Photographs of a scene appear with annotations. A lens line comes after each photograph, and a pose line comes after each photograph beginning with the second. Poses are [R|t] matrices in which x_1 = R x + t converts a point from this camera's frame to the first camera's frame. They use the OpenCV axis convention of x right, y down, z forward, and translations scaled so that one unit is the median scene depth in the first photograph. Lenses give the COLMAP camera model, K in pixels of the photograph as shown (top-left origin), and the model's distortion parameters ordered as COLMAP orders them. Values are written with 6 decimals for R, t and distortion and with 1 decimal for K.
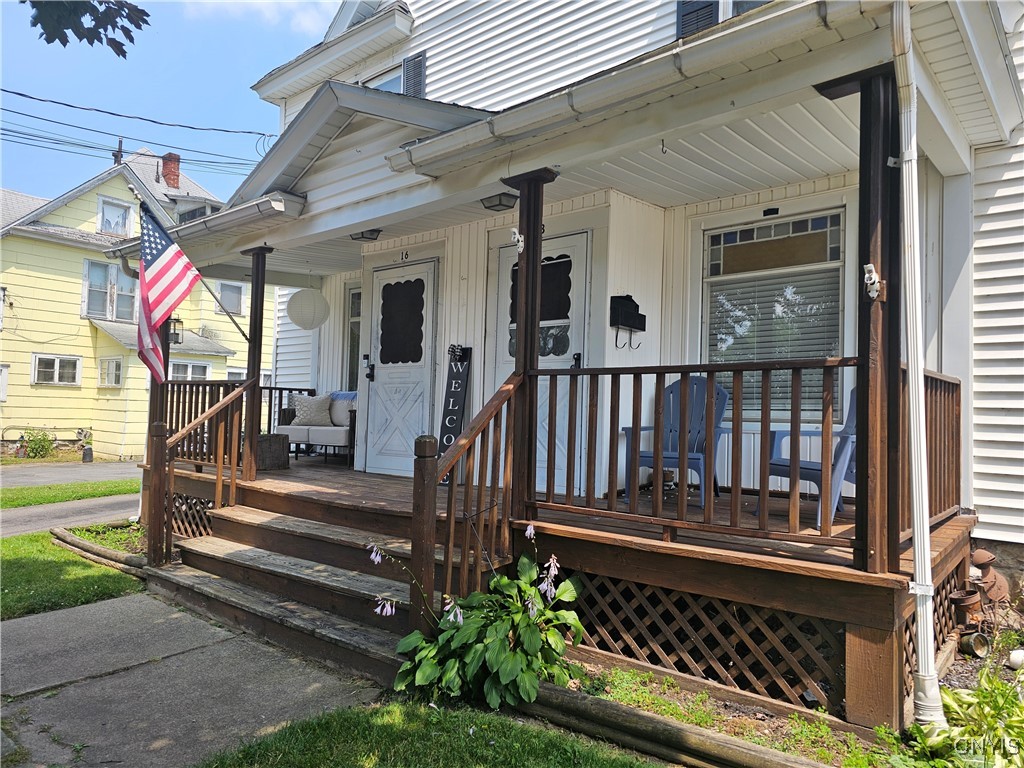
lens RADIAL K [[687.8, 0, 519.9], [0, 687.8, 389.1], [0, 0, 1]] dist [0.048573, -0.039672]
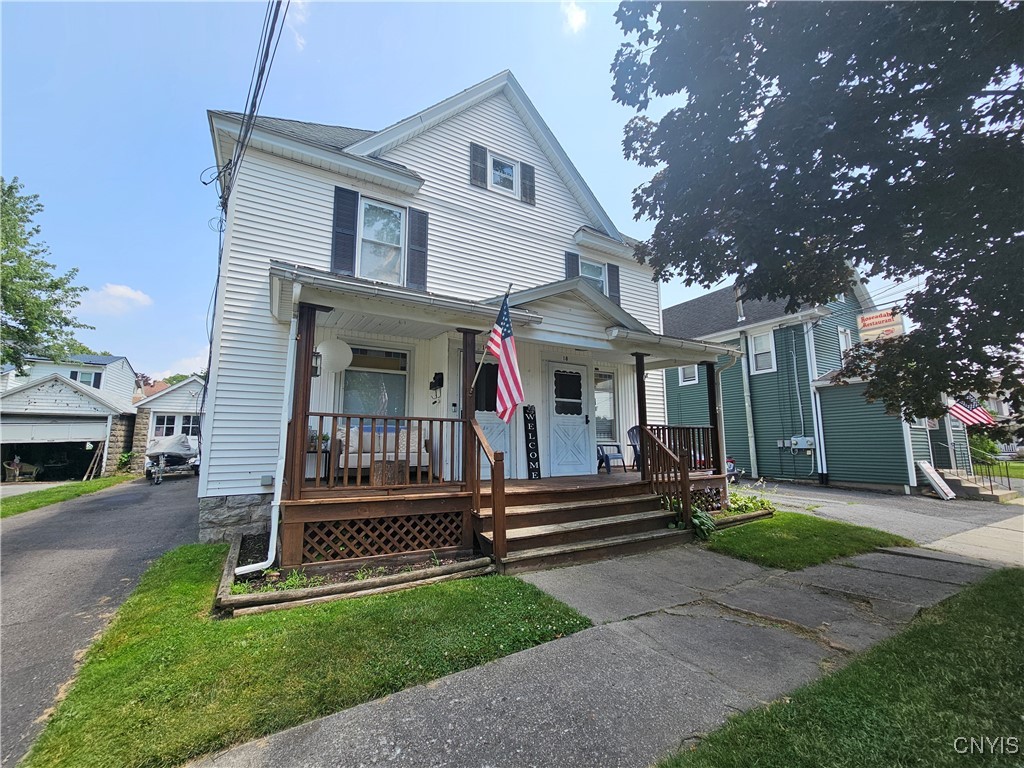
lens RADIAL K [[420.2, 0, 514.8], [0, 420.2, 390.5], [0, 0, 1]] dist [-0.004833, 0.002528]
pose [[0.331140, 0.107120, 0.937481, -1.581177], [-0.014537, 0.993996, -0.108443, 0.030078], [-0.943470, 0.022282, 0.330709, 0.862133]]
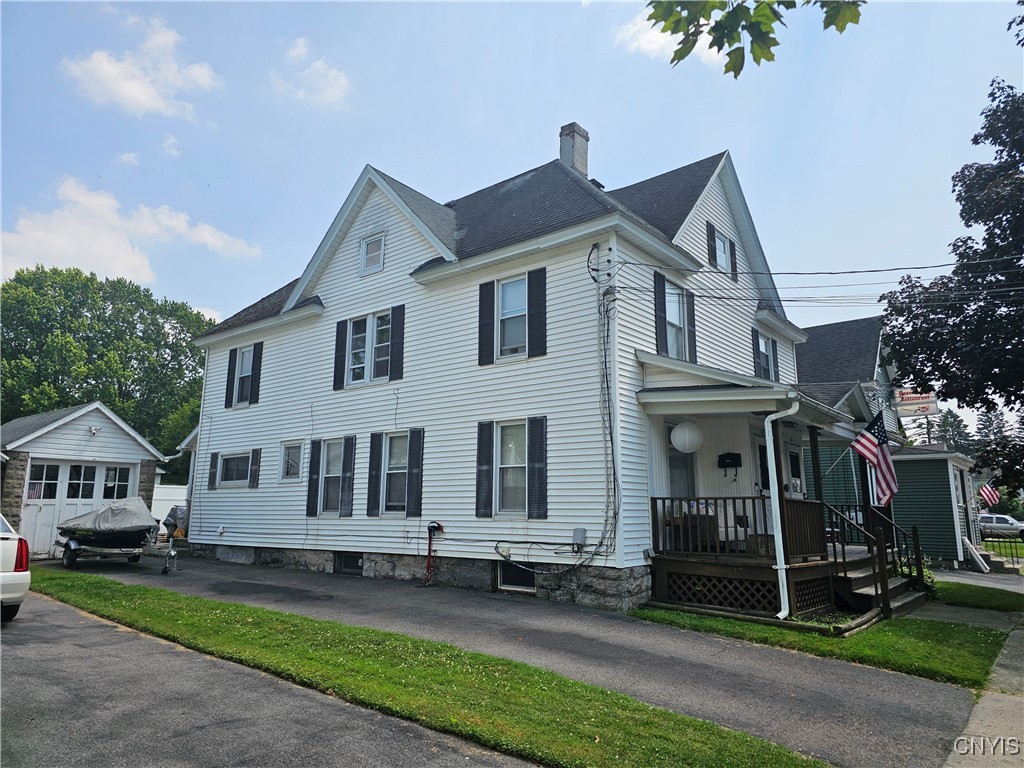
lens RADIAL K [[687.8, 0, 509.5], [0, 687.8, 382.6], [0, 0, 1]] dist [0.048573, -0.039672]
pose [[-0.025812, 0.172122, 0.984737, -3.647889], [-0.031085, 0.984451, -0.172887, 0.028961], [-0.999183, -0.035073, -0.020060, 3.405031]]
